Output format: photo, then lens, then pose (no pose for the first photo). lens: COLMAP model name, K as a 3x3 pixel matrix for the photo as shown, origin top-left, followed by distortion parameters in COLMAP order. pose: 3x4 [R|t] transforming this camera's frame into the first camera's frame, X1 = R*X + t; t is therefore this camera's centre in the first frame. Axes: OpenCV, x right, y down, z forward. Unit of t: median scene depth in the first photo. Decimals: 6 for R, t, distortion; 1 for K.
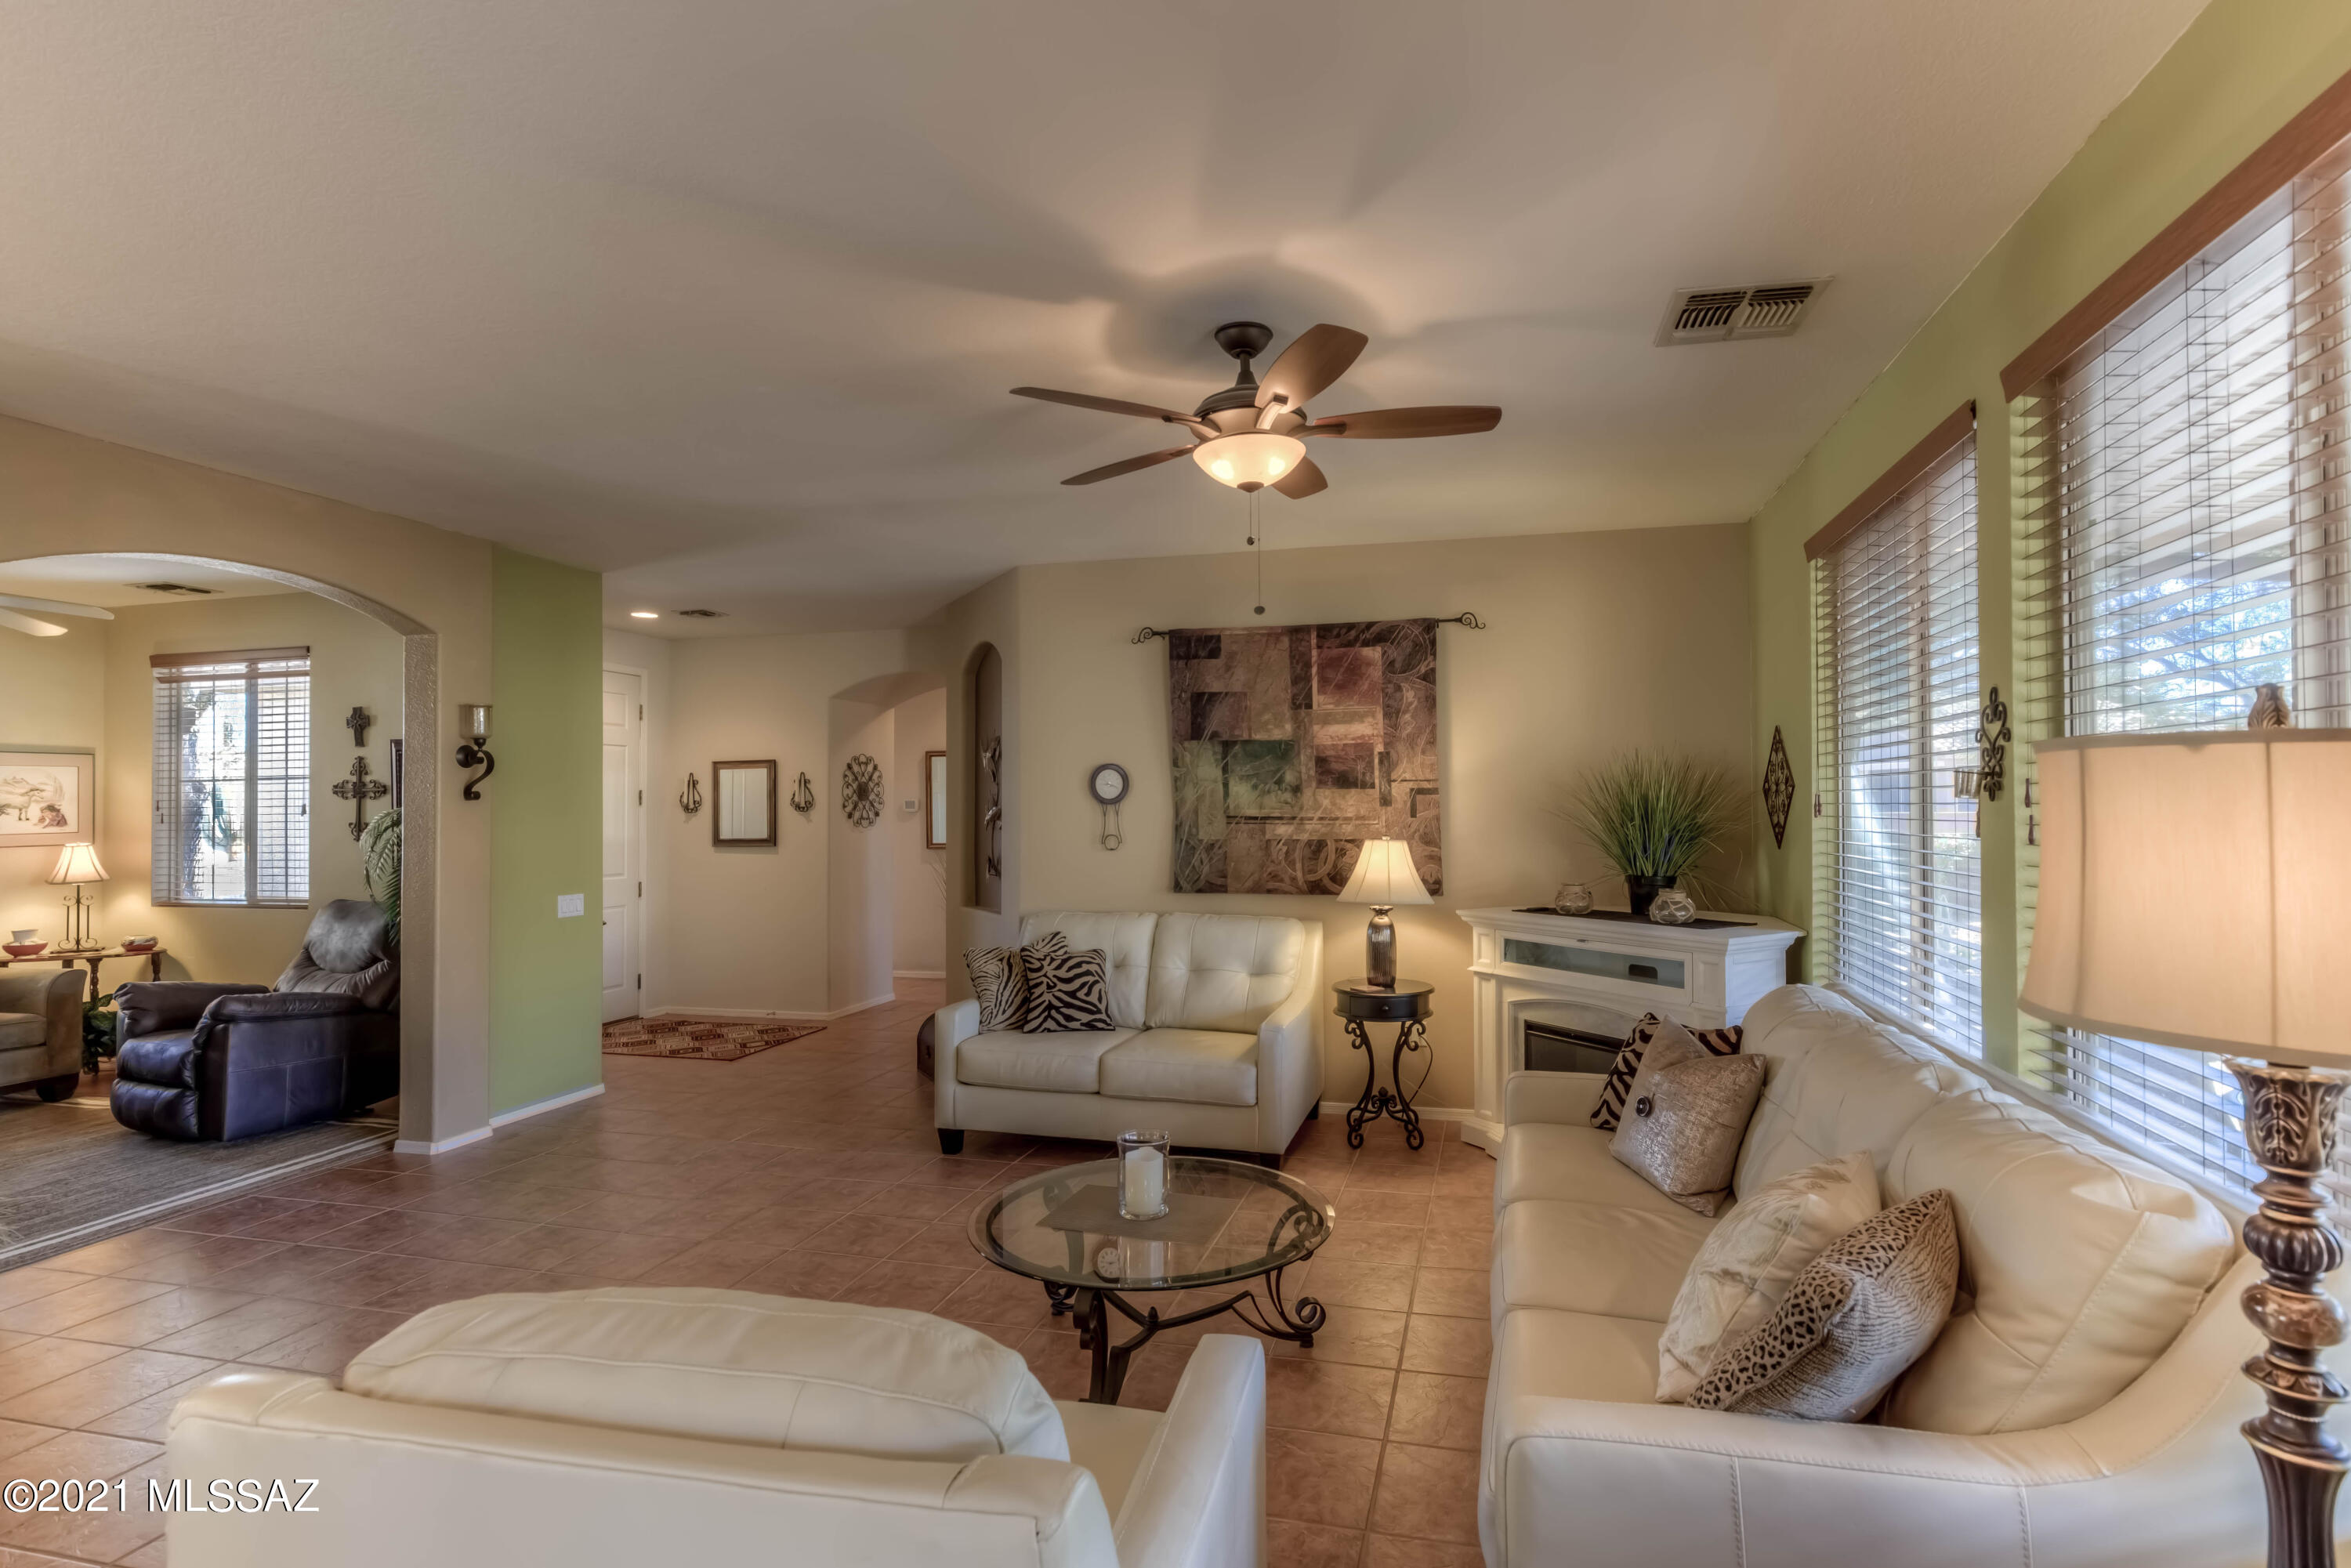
lens RADIAL K [[1097.3, 0, 1267.4], [0, 1097.3, 787.4], [0, 0, 1]] dist [-0.003643, -0.001187]
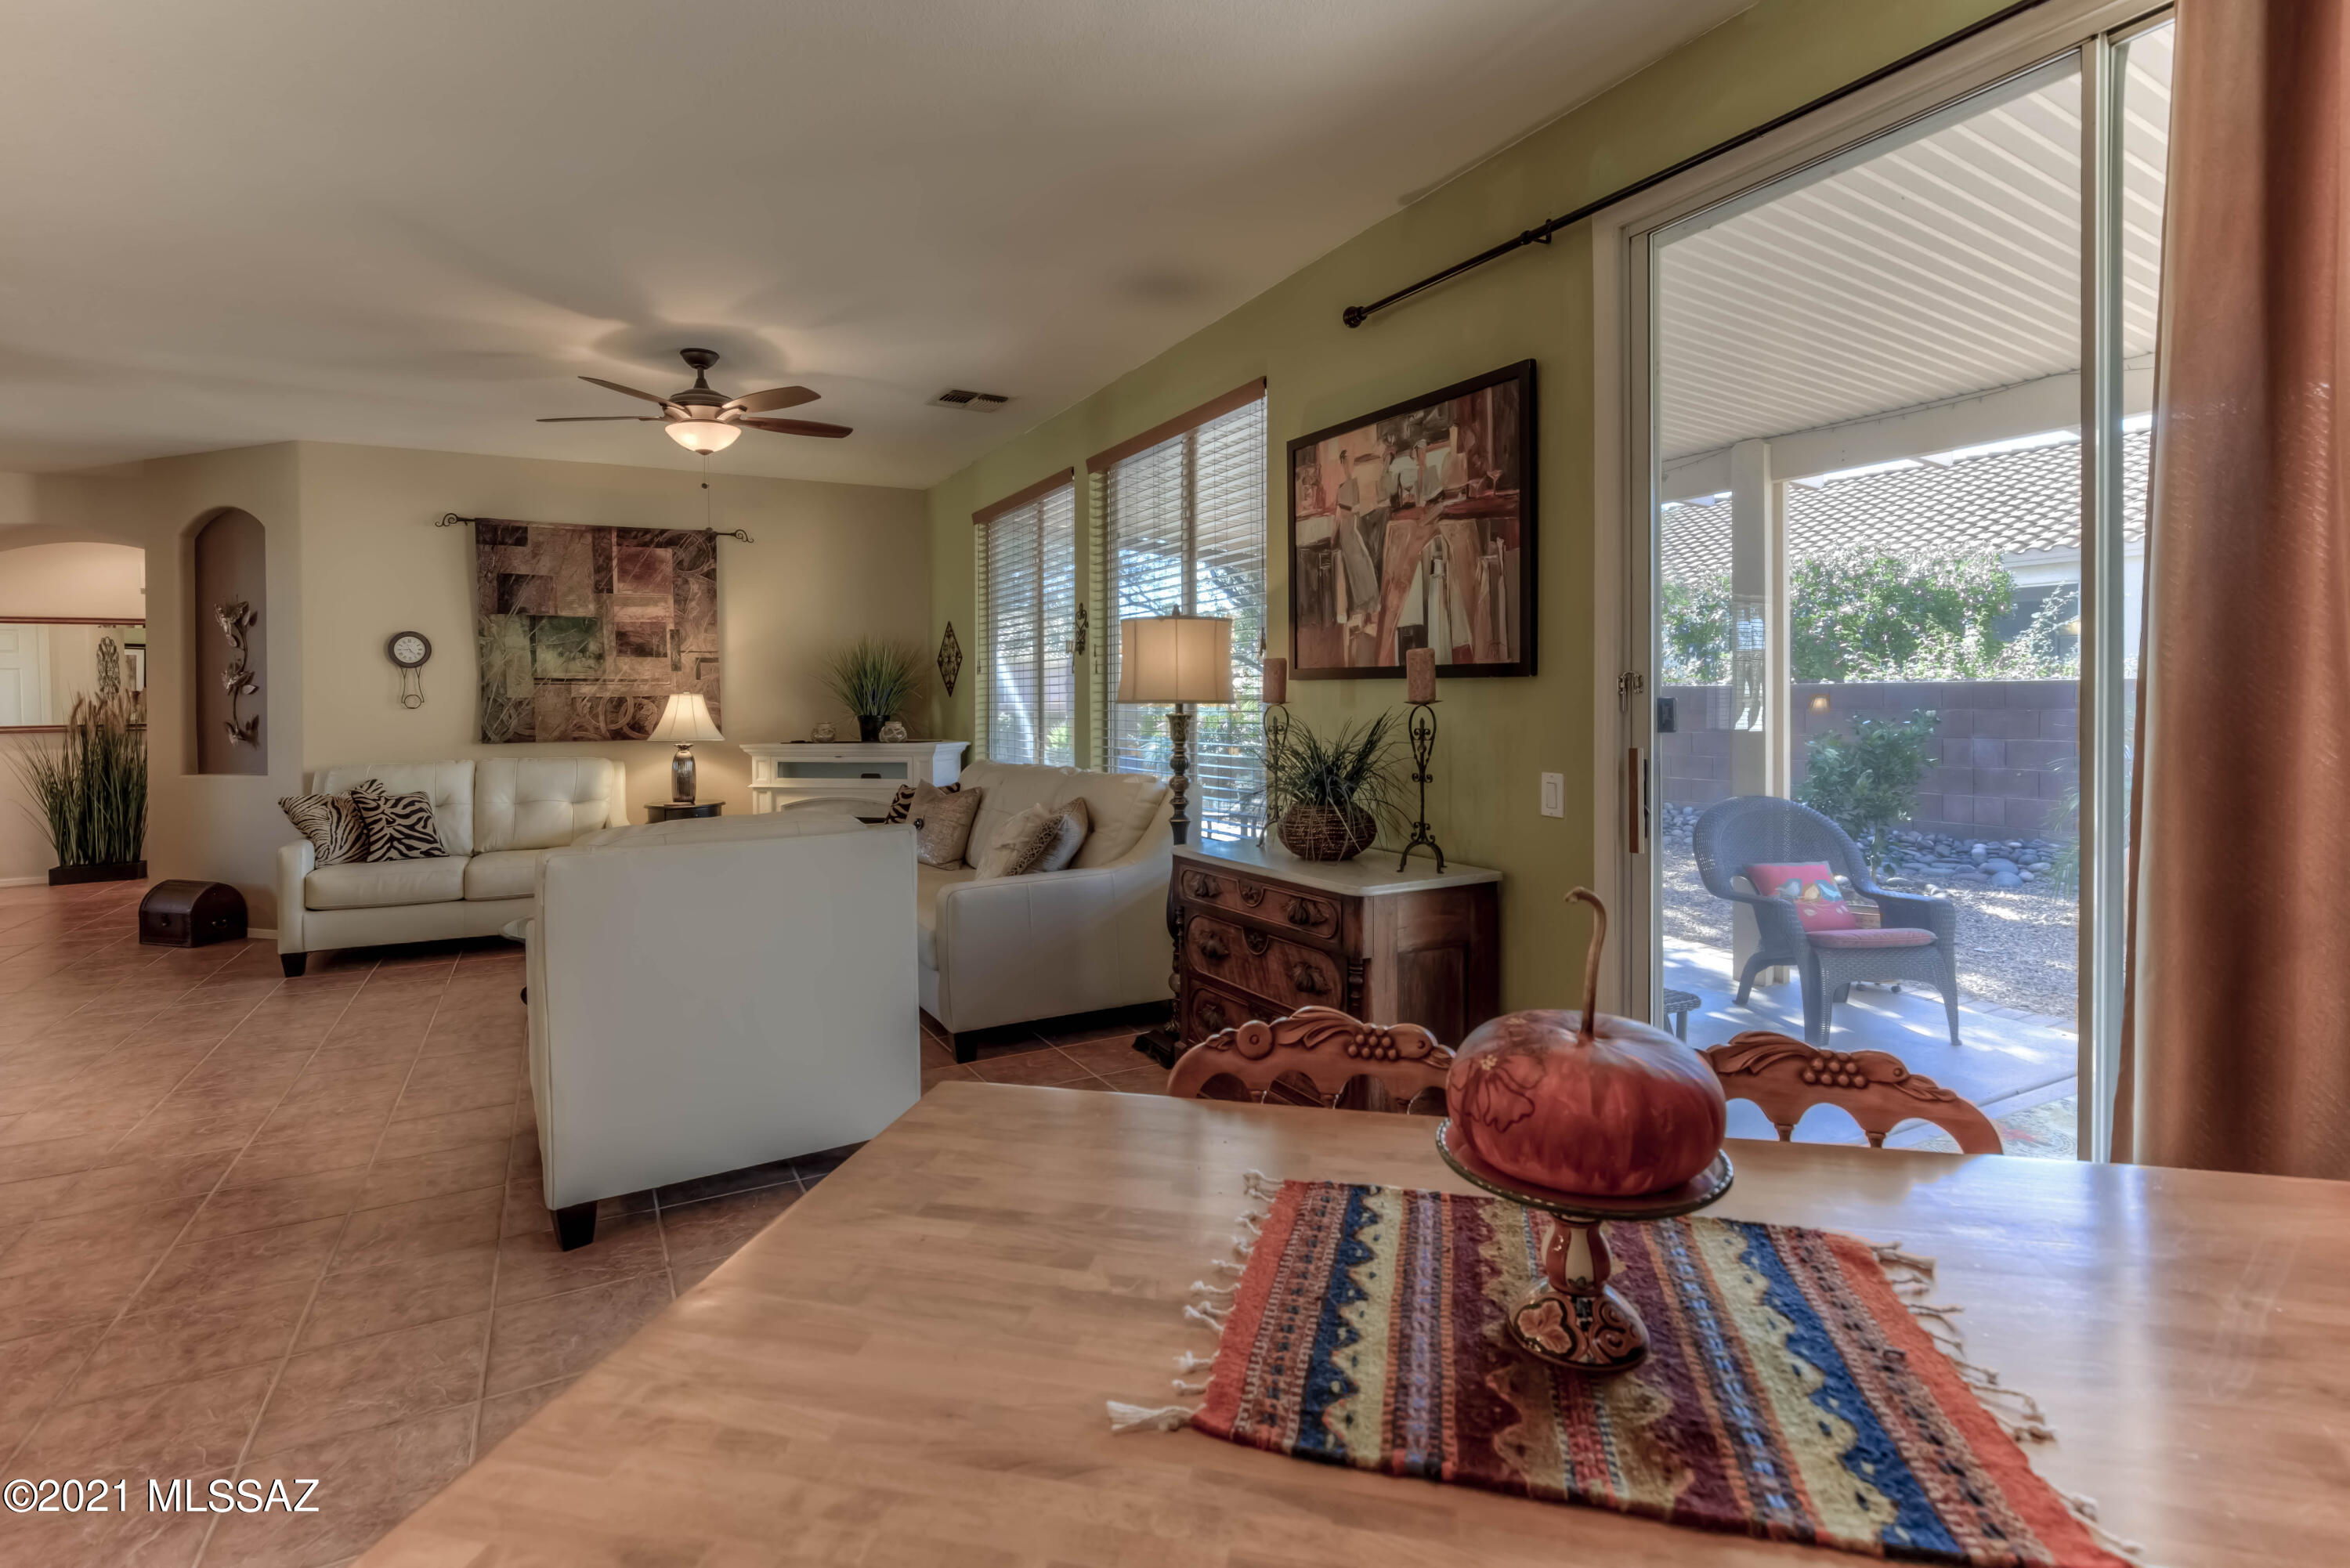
lens RADIAL K [[1093.6, 0, 1145.3], [0, 1093.6, 700.2], [0, 0, 1]] dist [-0.001280, 0.000251]
pose [[0.753577, -0.004661, 0.657343, -0.322043], [-0.000939, 0.999966, 0.008166, 0.040120], [-0.657359, -0.006771, 0.753548, -0.347557]]
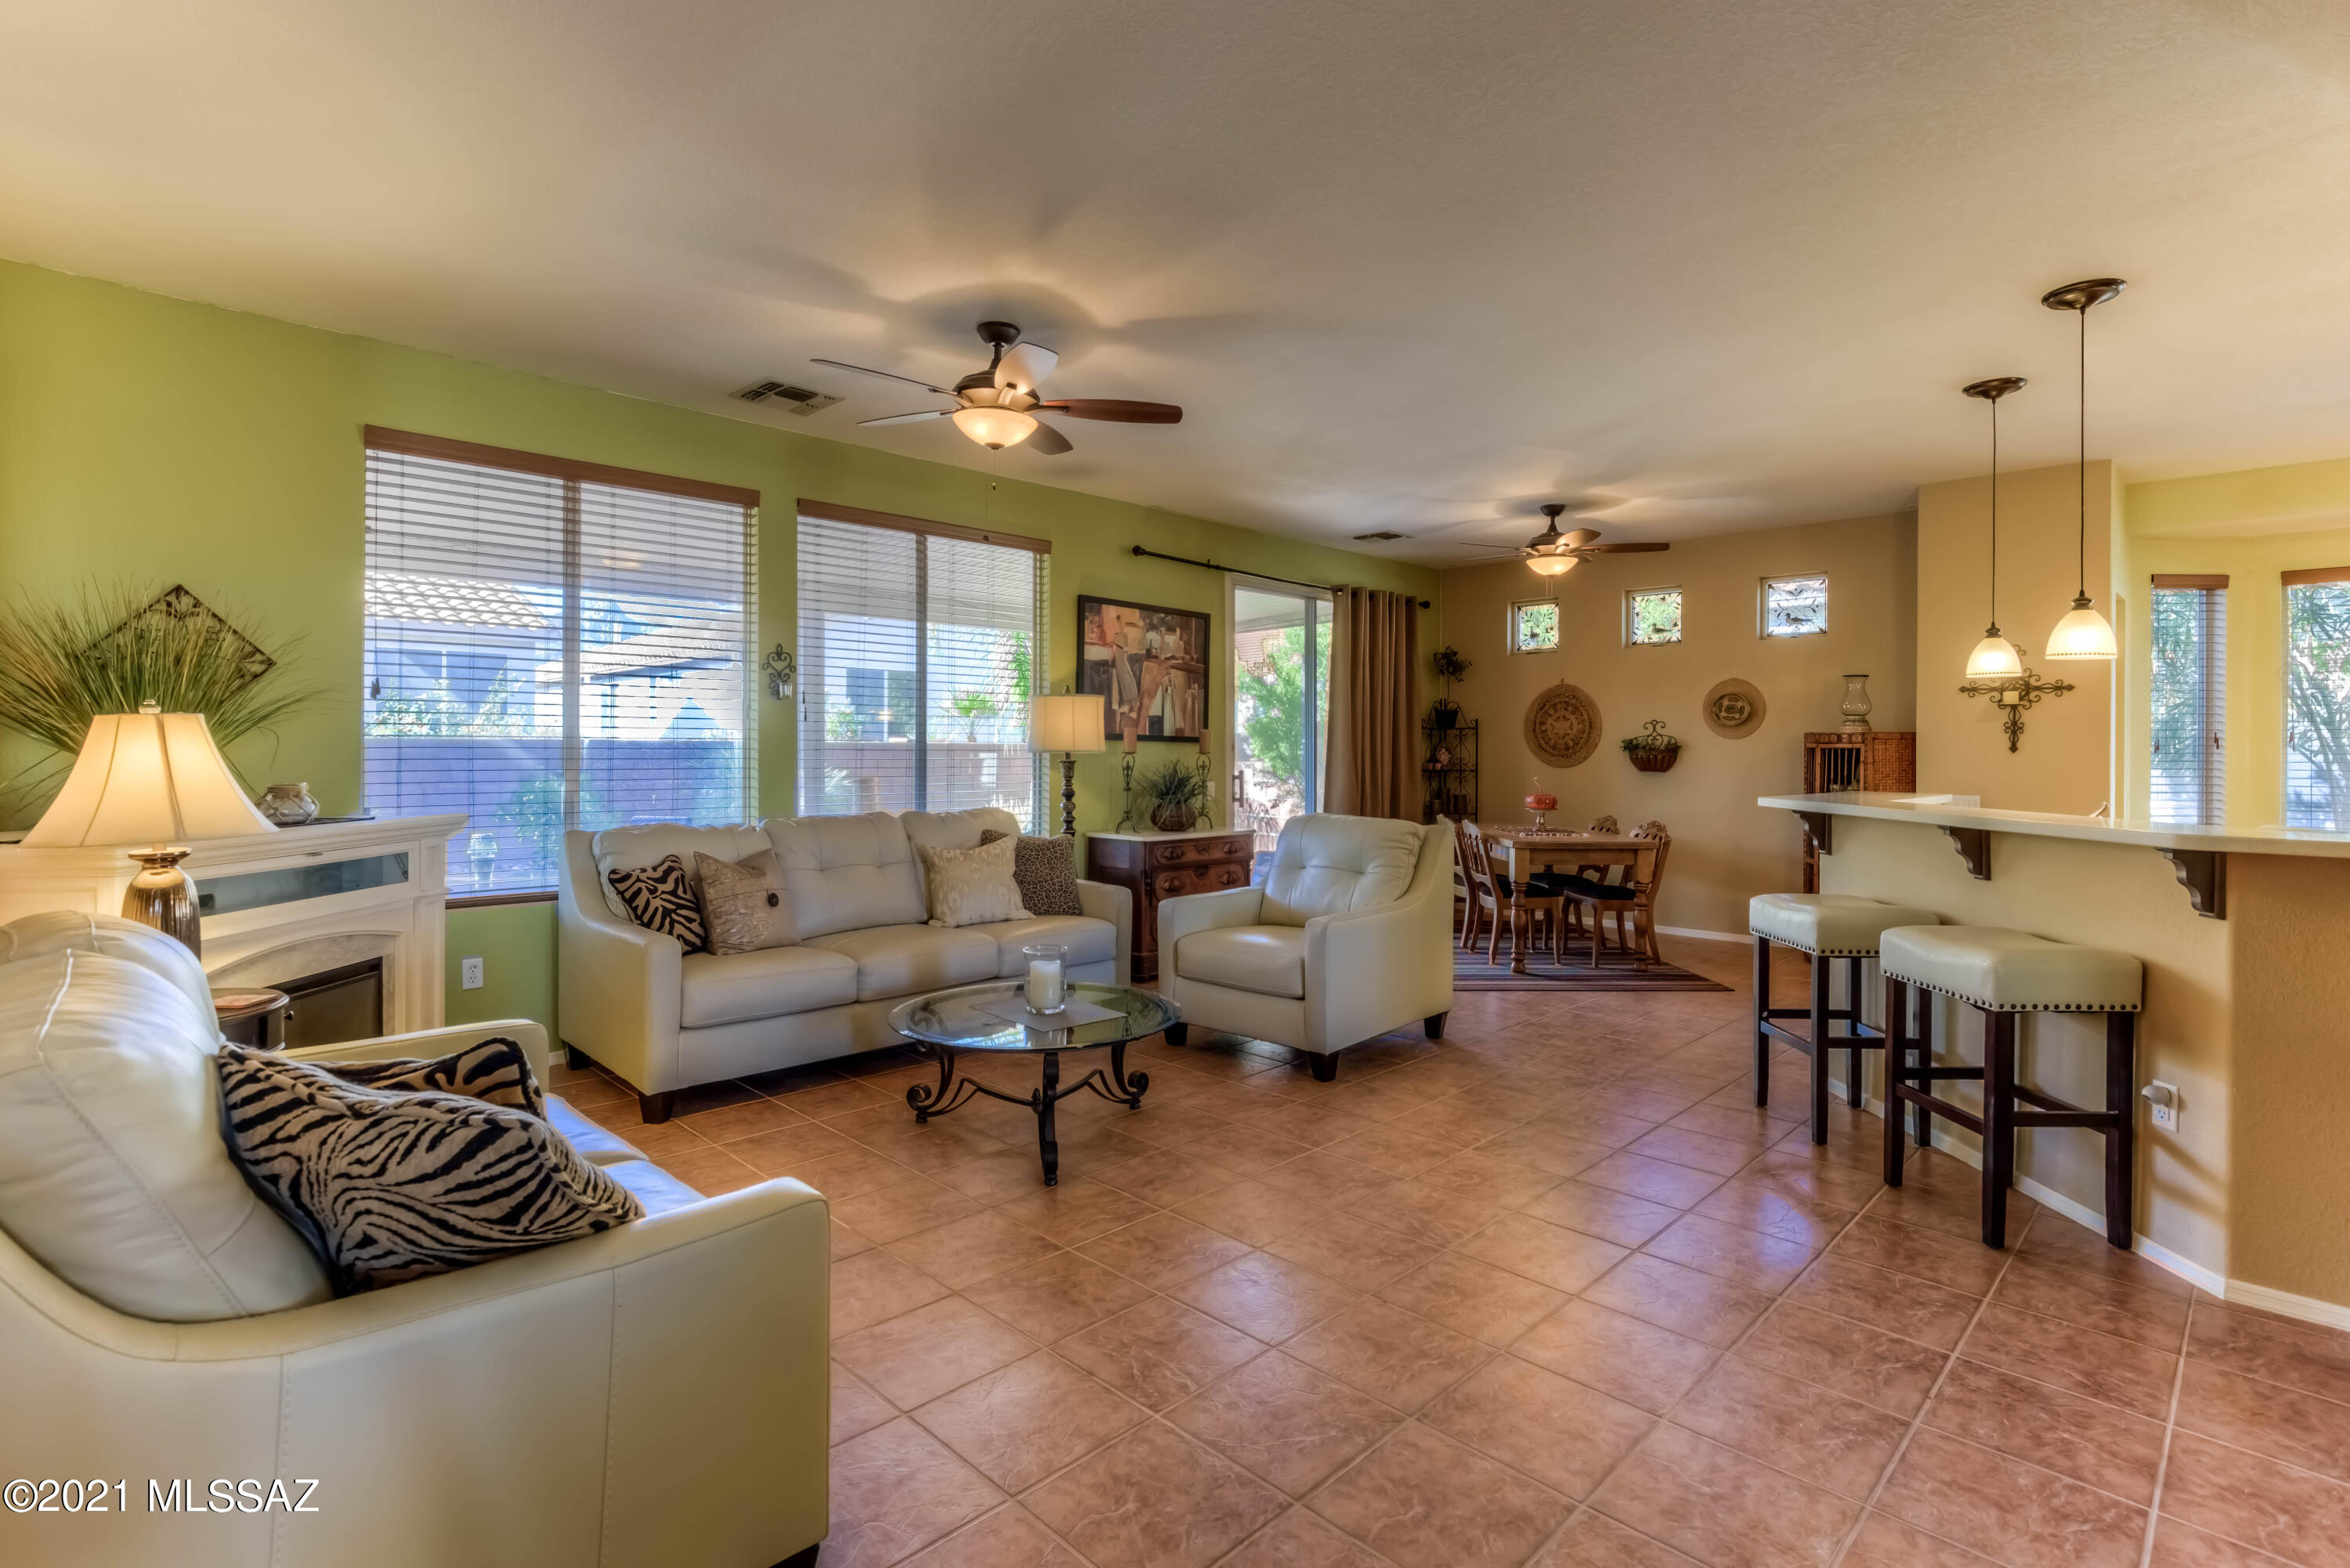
lens RADIAL K [[1104.0, 0, 1153.3], [0, 1104.0, 751.6], [0, 0, 1]] dist [-0.003009, -0.000326]
pose [[-0.833481, 0.001407, 0.552546, -0.502595], [-0.007457, 0.999877, -0.013795, 0.061647], [-0.552497, -0.015618, -0.833368, 1.068024]]
